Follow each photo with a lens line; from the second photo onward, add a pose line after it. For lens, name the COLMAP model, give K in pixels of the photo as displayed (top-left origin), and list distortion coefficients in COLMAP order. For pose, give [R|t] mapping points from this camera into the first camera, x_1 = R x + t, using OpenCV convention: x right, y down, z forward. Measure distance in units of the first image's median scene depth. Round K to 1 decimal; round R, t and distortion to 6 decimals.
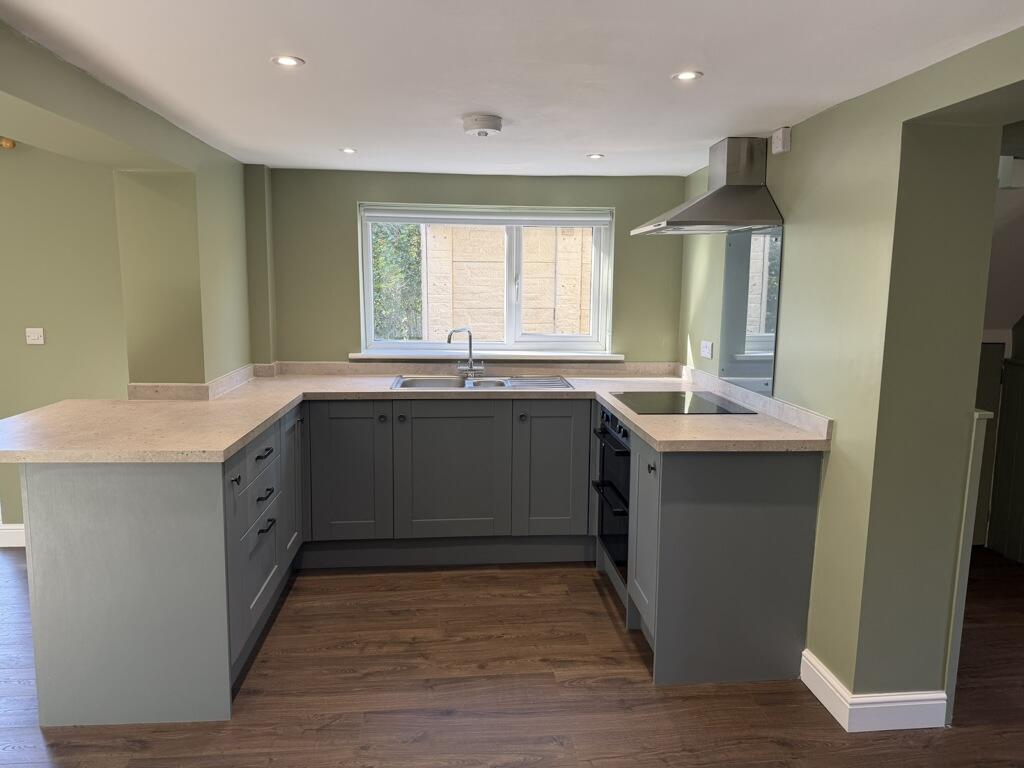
lens RADIAL K [[716.9, 0, 513.3], [0, 716.9, 377.6], [0, 0, 1]] dist [0.030371, -0.044324]
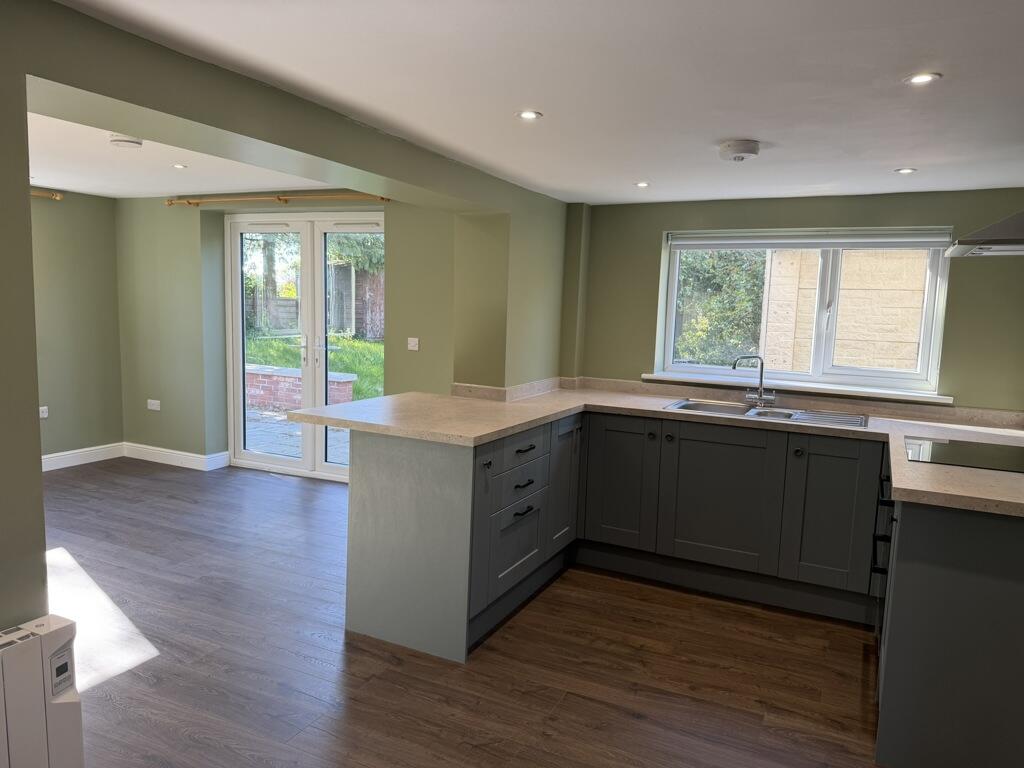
lens RADIAL K [[714.5, 0, 514.0], [0, 714.5, 387.5], [0, 0, 1]] dist [0.133556, -0.220549]
pose [[0.852656, 0.078091, -0.516605, 0.192693], [-0.092768, 0.995684, -0.002604, 0.008812], [0.514172, 0.050144, 0.856220, -0.012617]]
